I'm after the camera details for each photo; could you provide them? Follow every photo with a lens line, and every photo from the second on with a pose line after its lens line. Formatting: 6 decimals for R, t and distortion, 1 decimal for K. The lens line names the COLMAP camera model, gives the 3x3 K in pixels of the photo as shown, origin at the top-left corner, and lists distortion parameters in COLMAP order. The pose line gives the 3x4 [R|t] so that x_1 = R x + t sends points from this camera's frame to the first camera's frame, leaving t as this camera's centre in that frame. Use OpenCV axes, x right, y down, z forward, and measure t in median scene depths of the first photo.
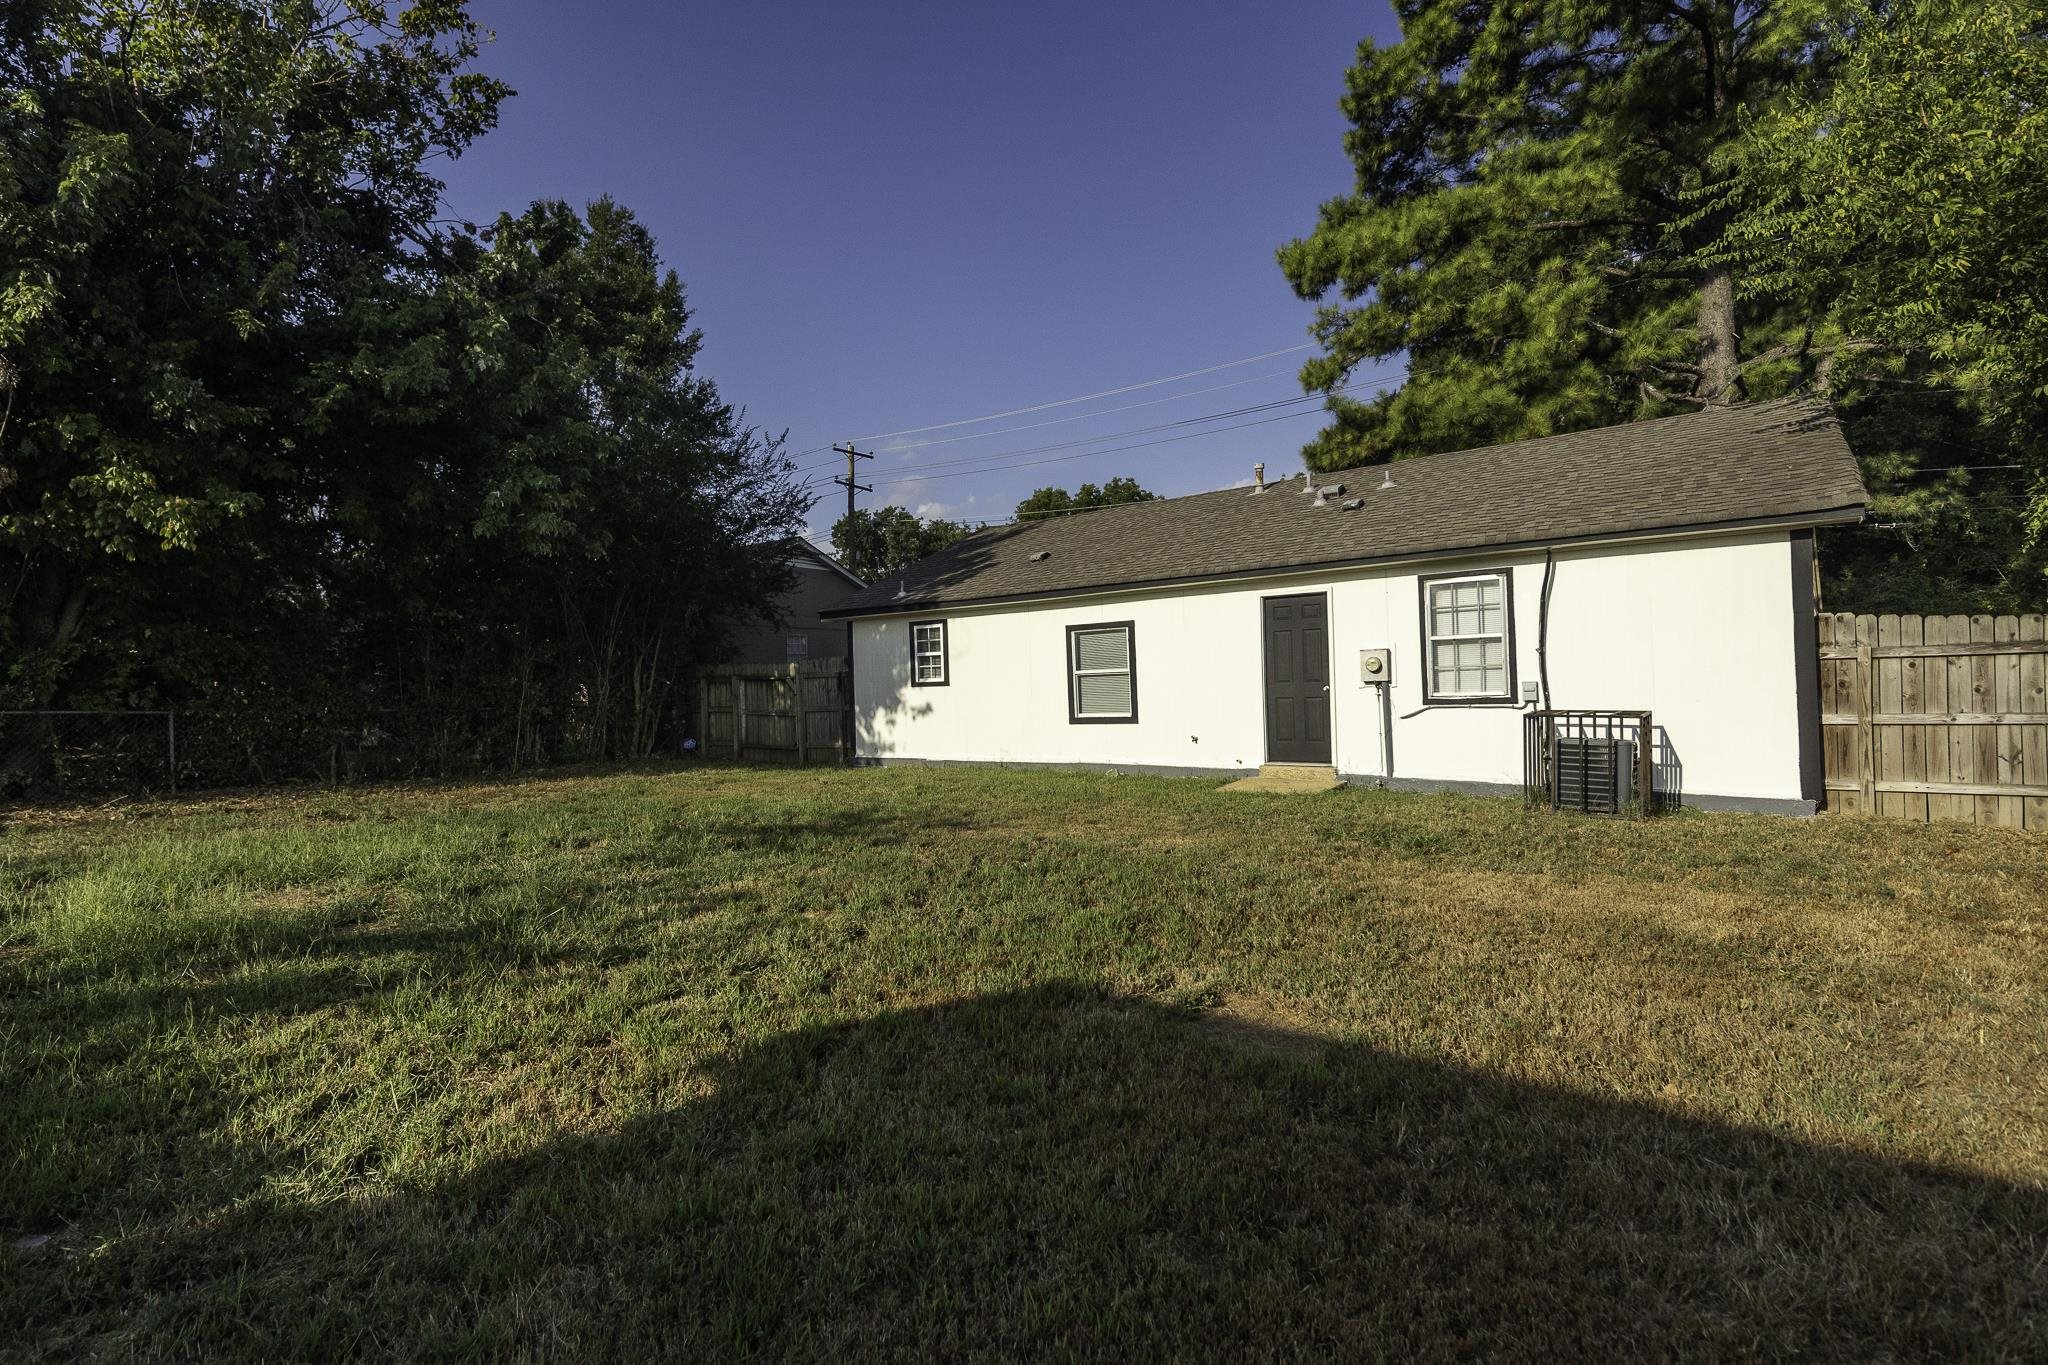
lens RADIAL K [[992.8, 0, 1024.7], [0, 992.8, 693.6], [0, 0, 1]] dist [0.034099, 0.000703]
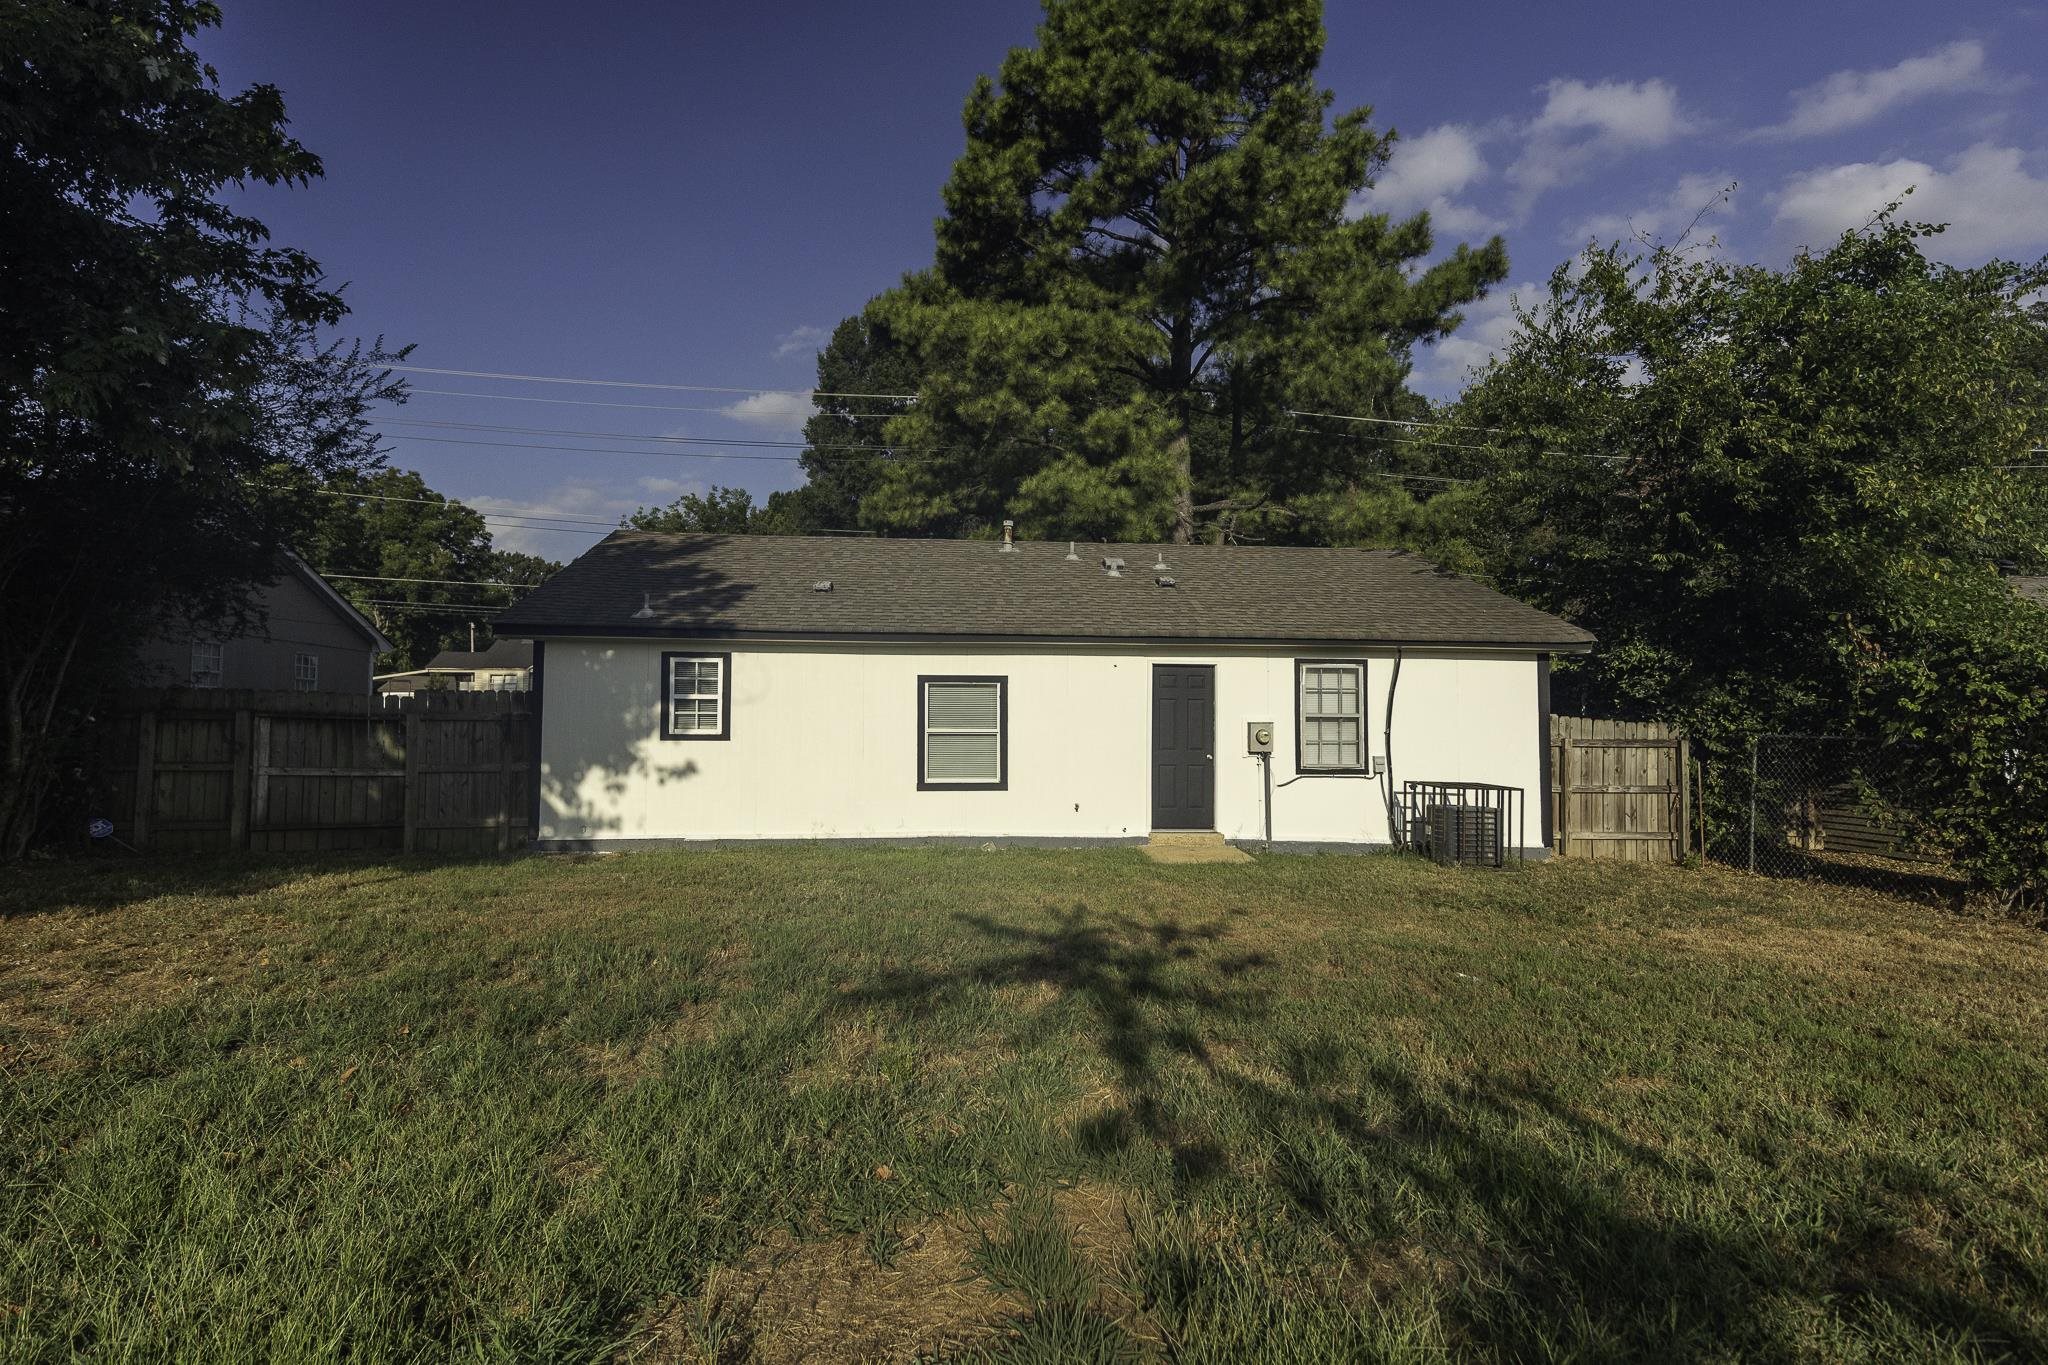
lens RADIAL K [[992.8, 0, 1024.3], [0, 992.8, 669.6], [0, 0, 1]] dist [0.034099, 0.000703]
pose [[0.734064, 0.072521, 0.675196, -0.532857], [-0.025607, 0.996530, -0.079195, -0.008551], [-0.678597, 0.040845, 0.733374, 0.353083]]
